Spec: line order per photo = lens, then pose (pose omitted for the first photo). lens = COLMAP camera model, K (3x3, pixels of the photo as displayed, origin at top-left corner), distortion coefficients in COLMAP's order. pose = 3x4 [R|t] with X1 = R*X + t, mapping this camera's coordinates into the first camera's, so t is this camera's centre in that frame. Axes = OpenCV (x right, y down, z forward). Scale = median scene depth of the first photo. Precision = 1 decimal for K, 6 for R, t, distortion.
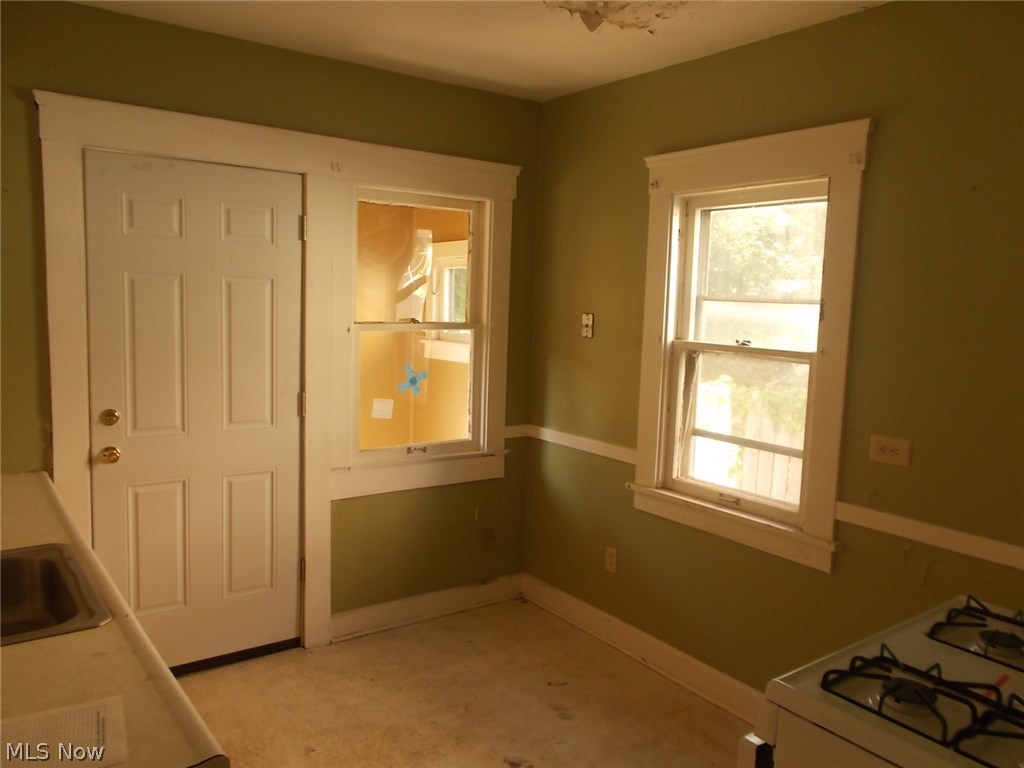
lens RADIAL K [[789.7, 0, 512.0], [0, 789.7, 384.0], [0, 0, 1]] dist [0.003861, 0.009997]
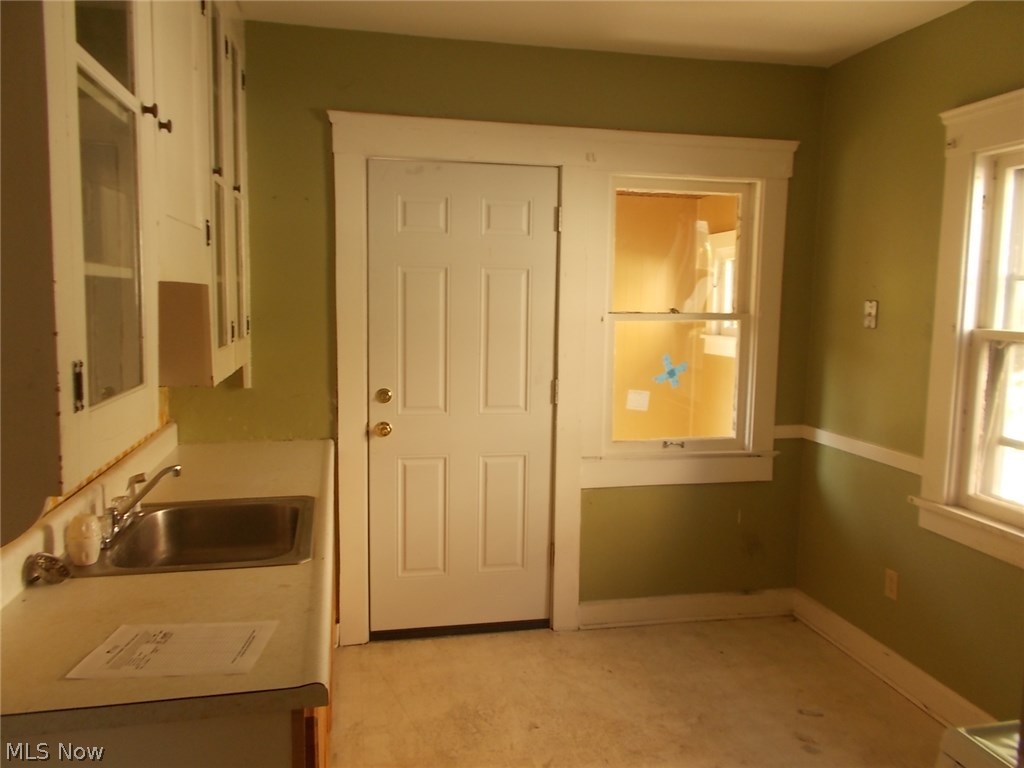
lens RADIAL K [[789.7, 0, 512.0], [0, 789.7, 384.0], [0, 0, 1]] dist [0.003861, 0.009997]
pose [[0.913629, 0.027932, -0.405589, 0.099281], [-0.031066, 0.999517, -0.001145, 0.018430], [0.405361, 0.013646, 0.914055, 0.039808]]
